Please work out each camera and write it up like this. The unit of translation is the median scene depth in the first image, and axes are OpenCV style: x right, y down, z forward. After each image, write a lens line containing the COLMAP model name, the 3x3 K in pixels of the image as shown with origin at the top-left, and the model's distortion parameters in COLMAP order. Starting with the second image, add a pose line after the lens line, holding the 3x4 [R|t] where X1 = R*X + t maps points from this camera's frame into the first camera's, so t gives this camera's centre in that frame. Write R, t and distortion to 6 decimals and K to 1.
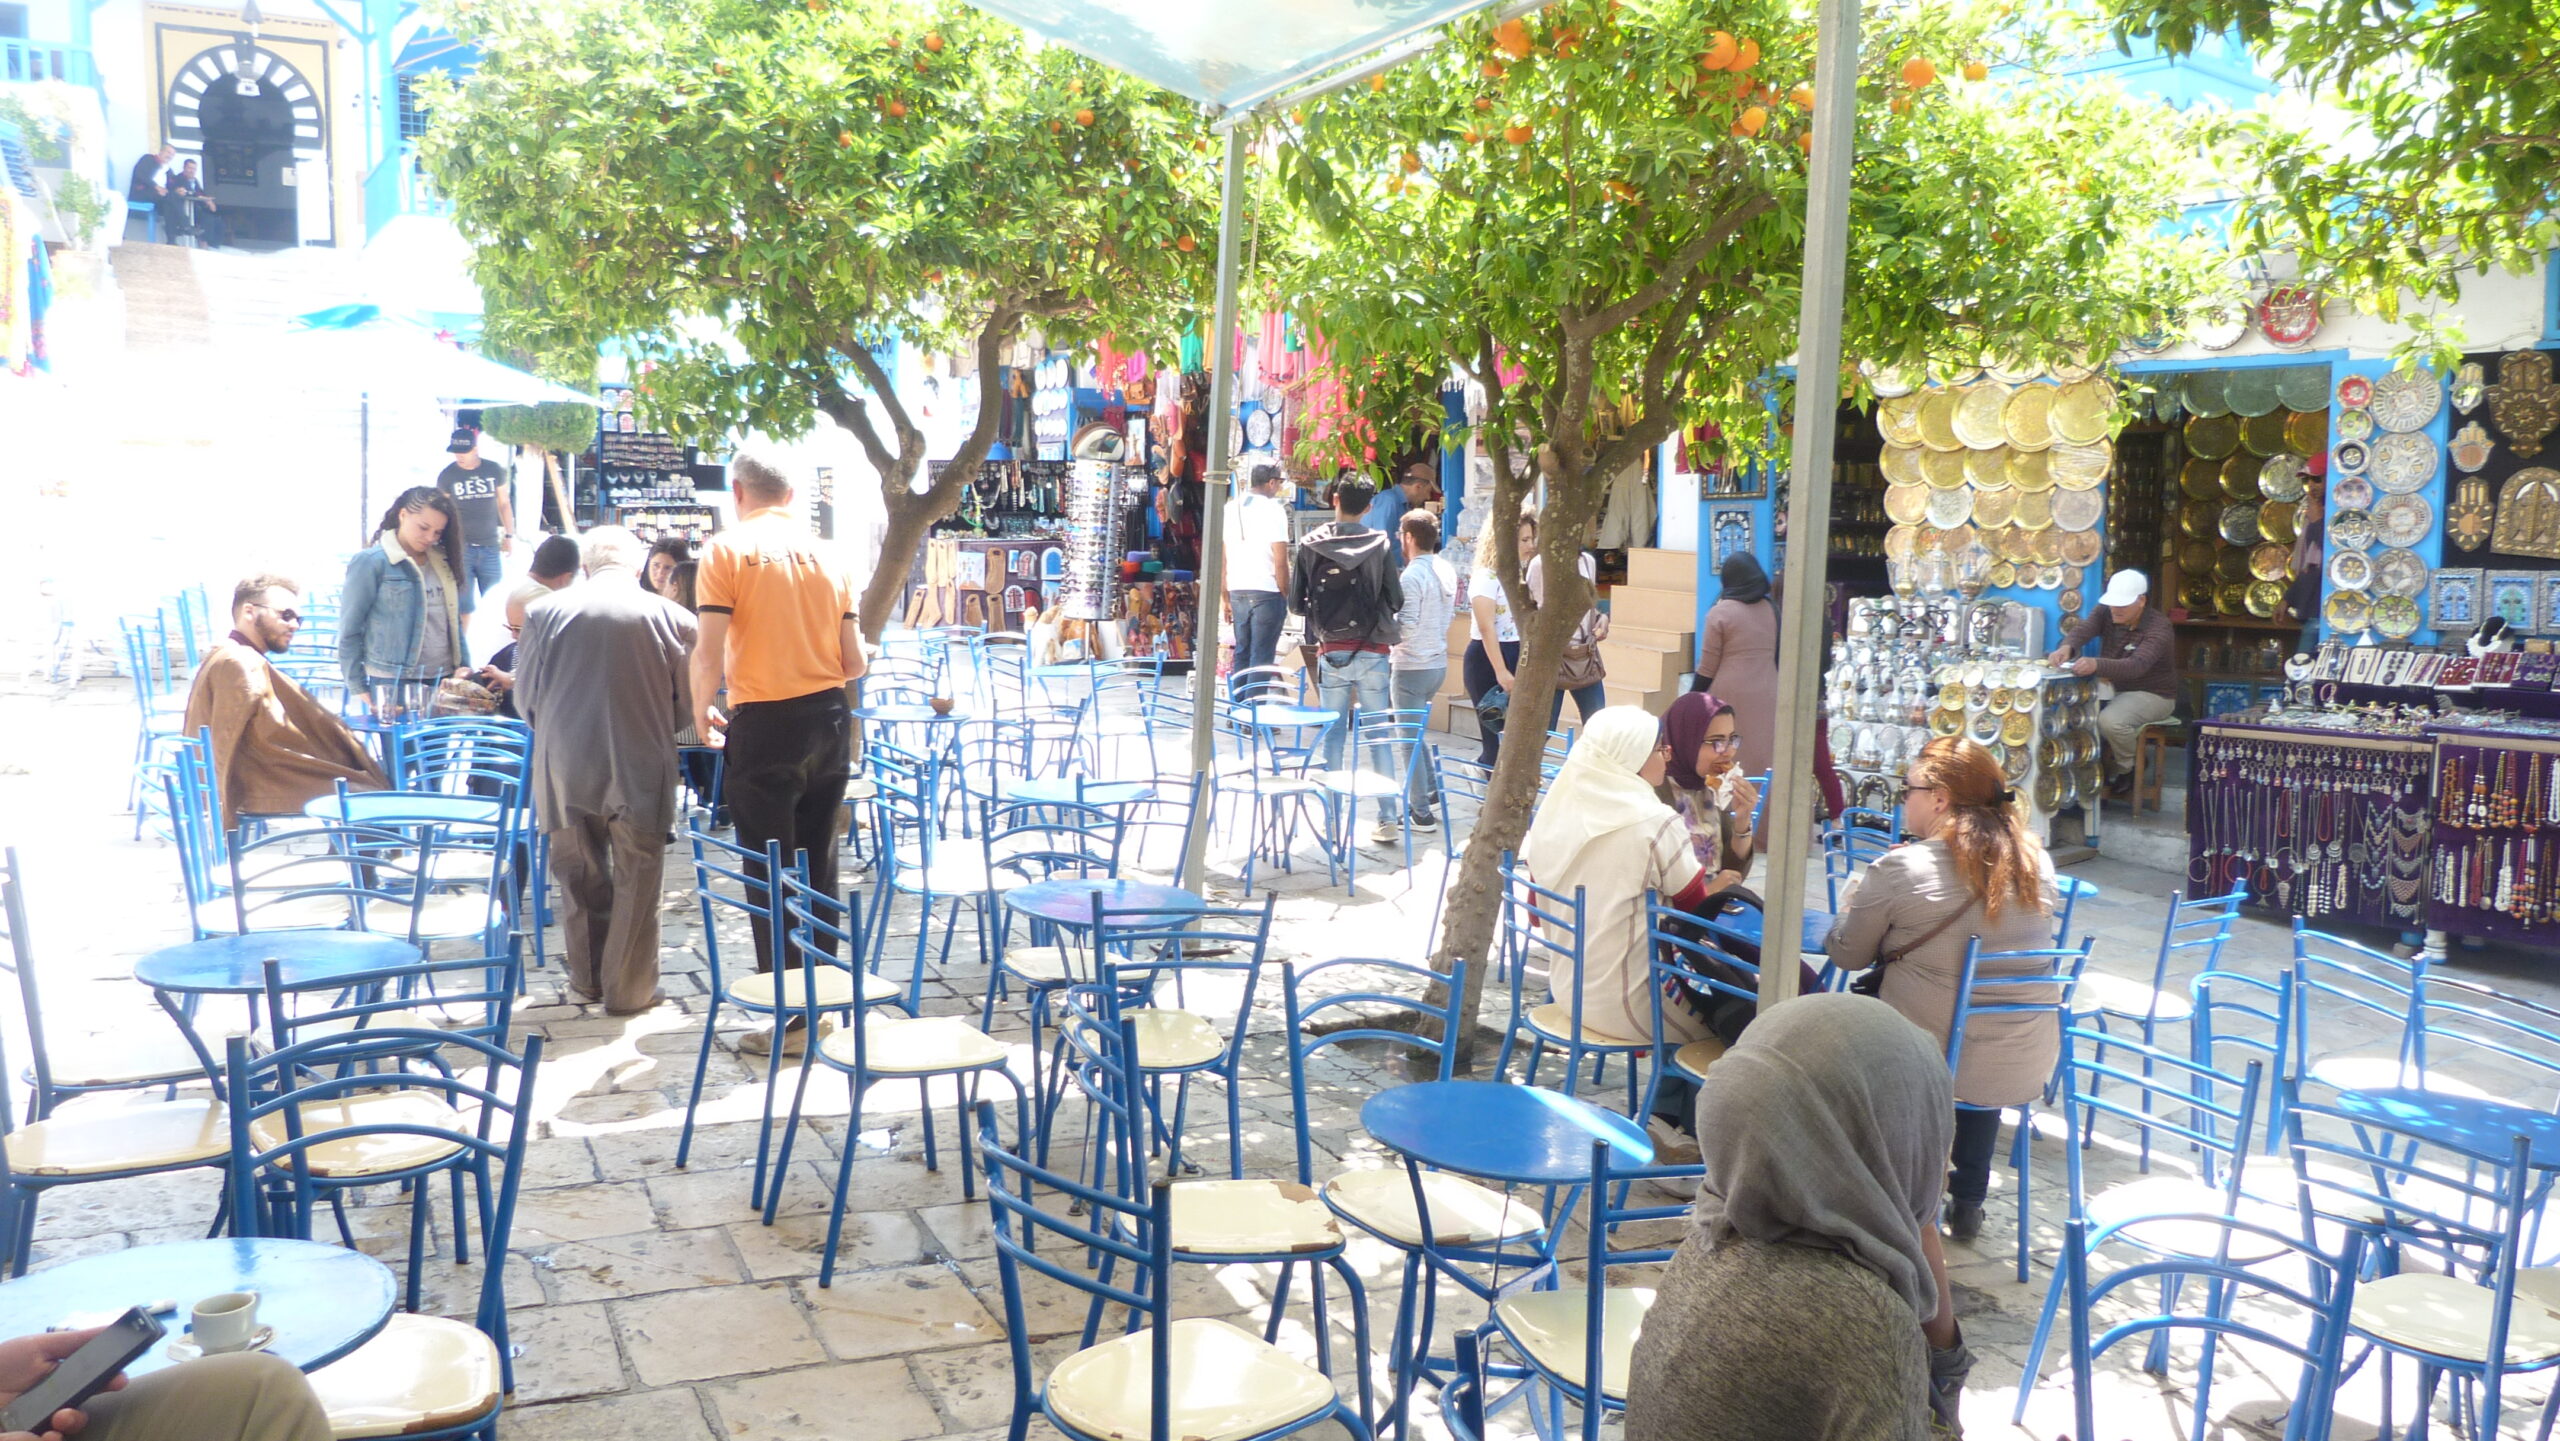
lens RADIAL K [[1918.9, 0, 1278.5], [0, 1918.9, 722.8], [0, 0, 1]] dist [-0.037720, 0.034299]
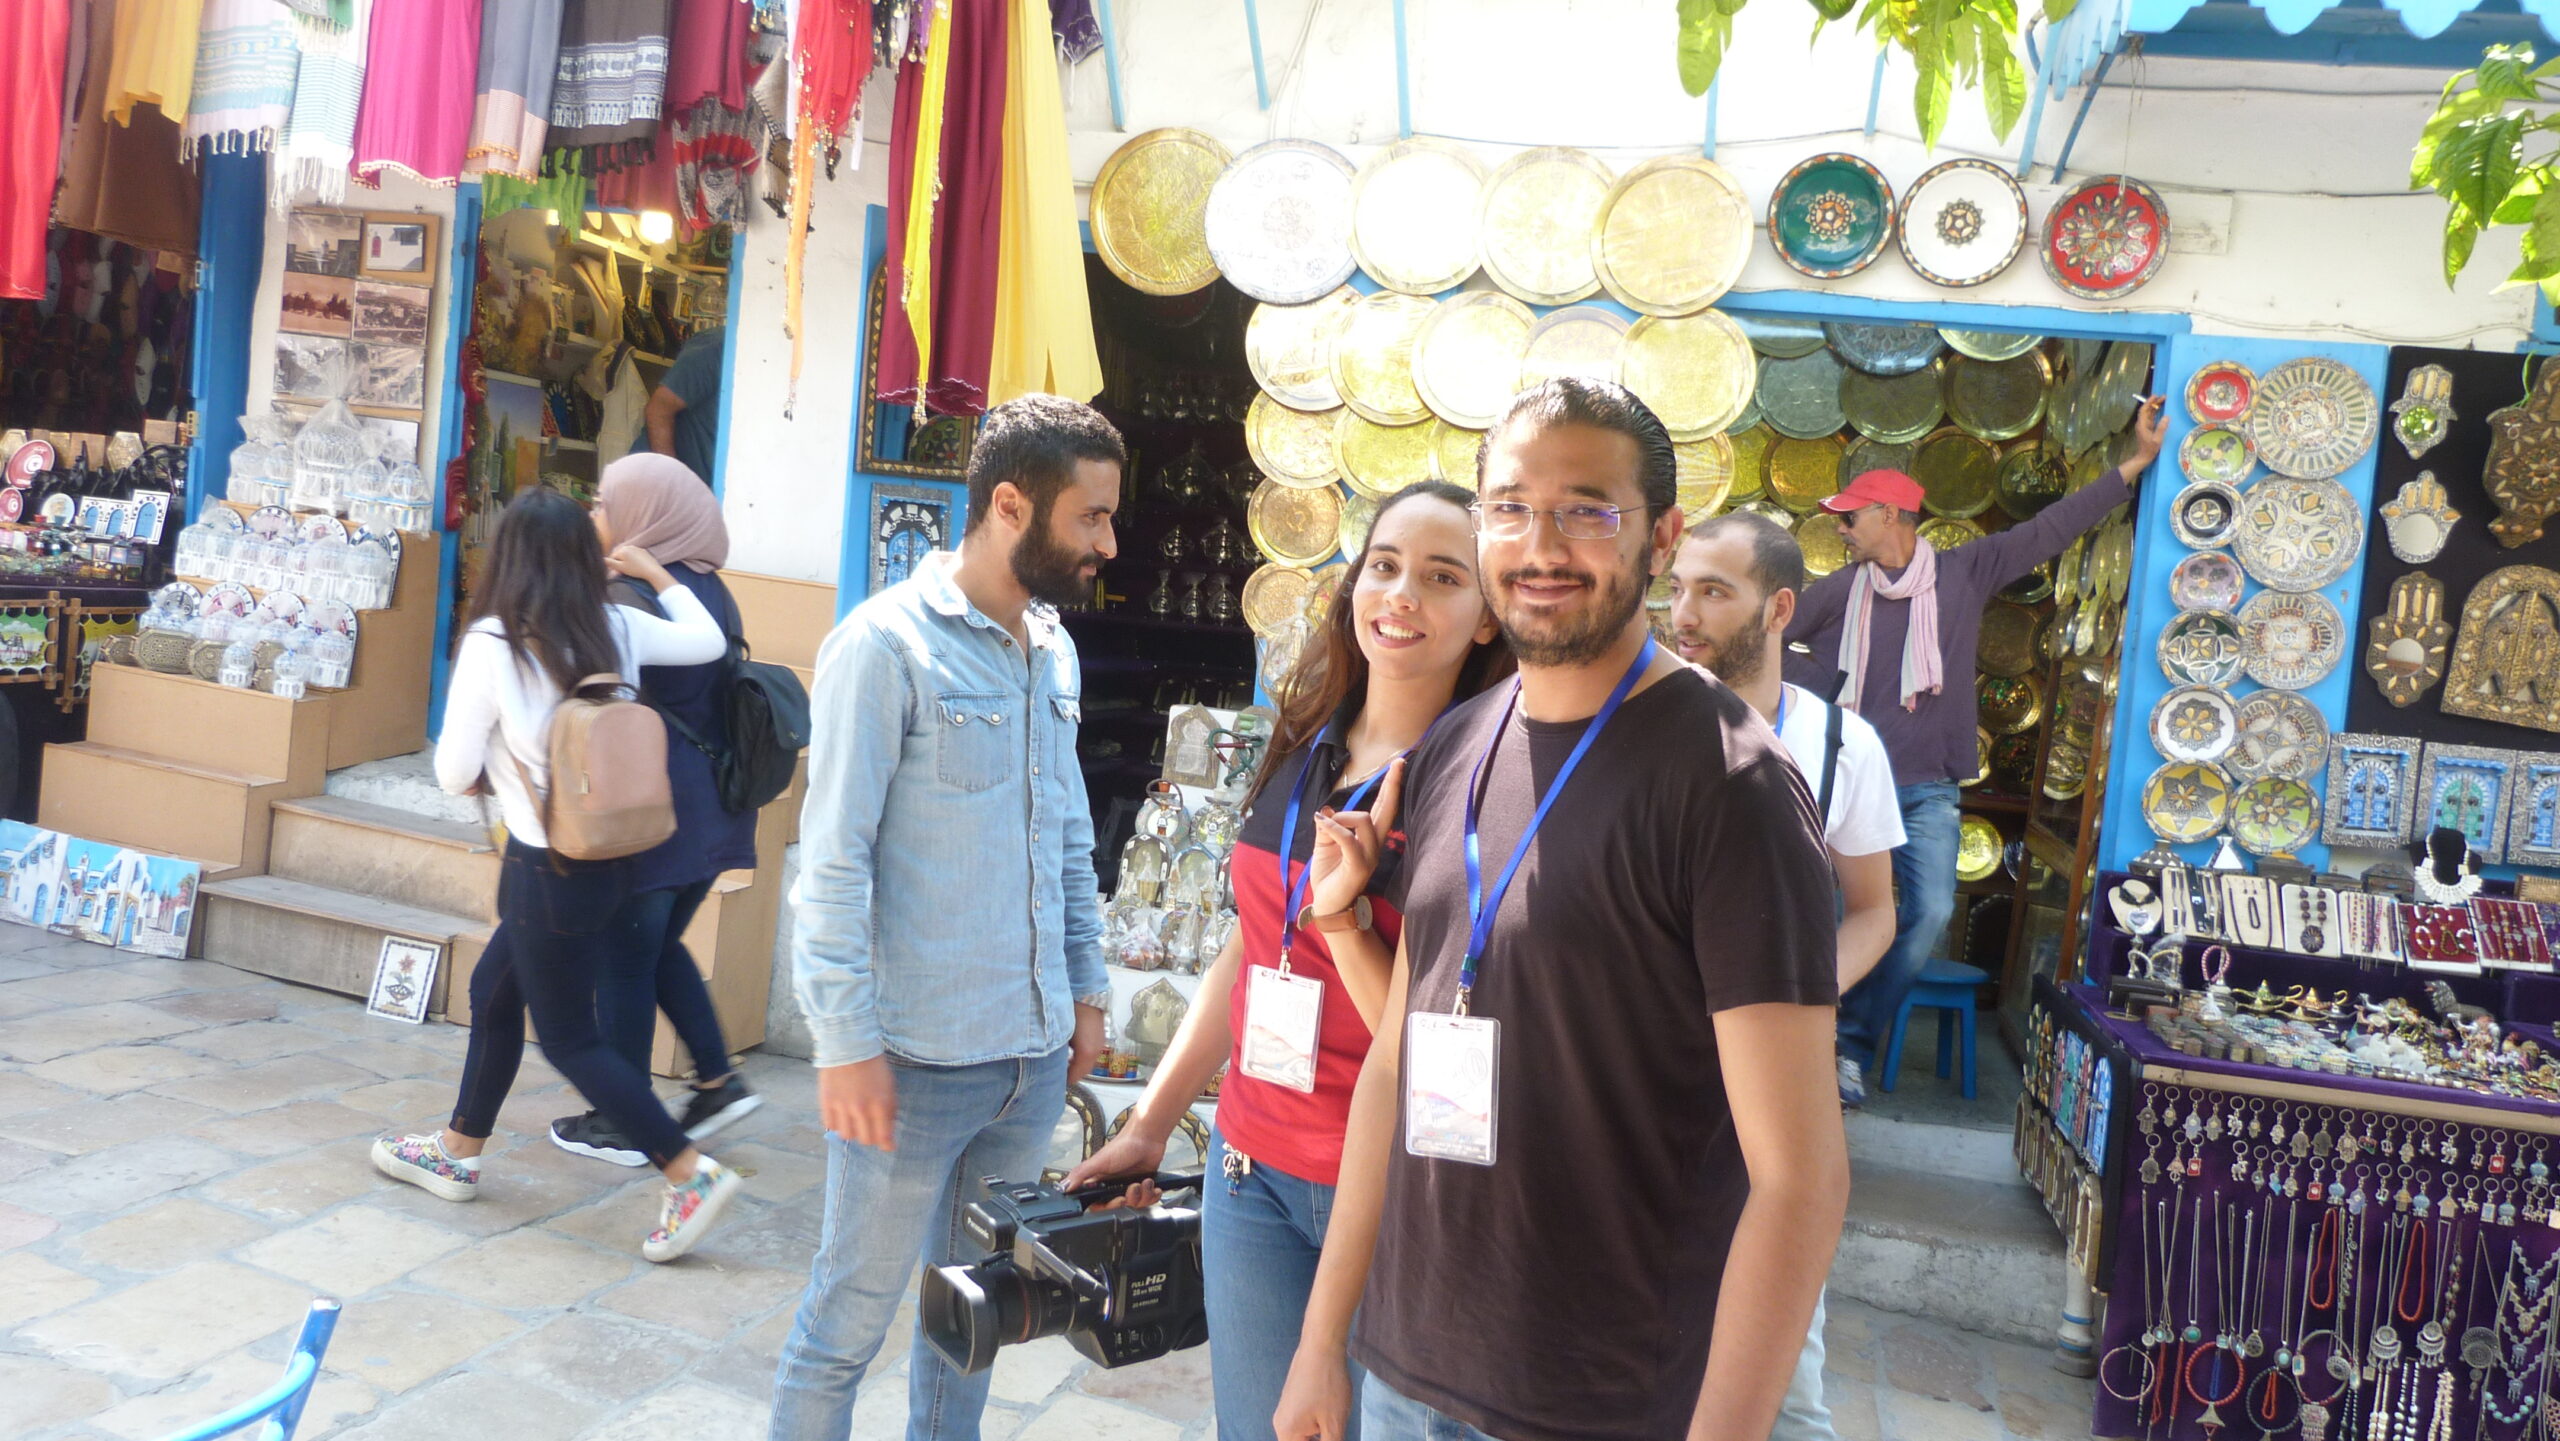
lens RADIAL K [[1918.9, 0, 1284.3], [0, 1918.9, 720.5], [0, 0, 1]] dist [-0.037720, 0.034299]
pose [[0.799068, 0.036652, 0.600122, 0.038156], [-0.028263, 0.999327, -0.023402, -0.064599], [-0.600576, 0.001739, 0.799566, 0.759279]]
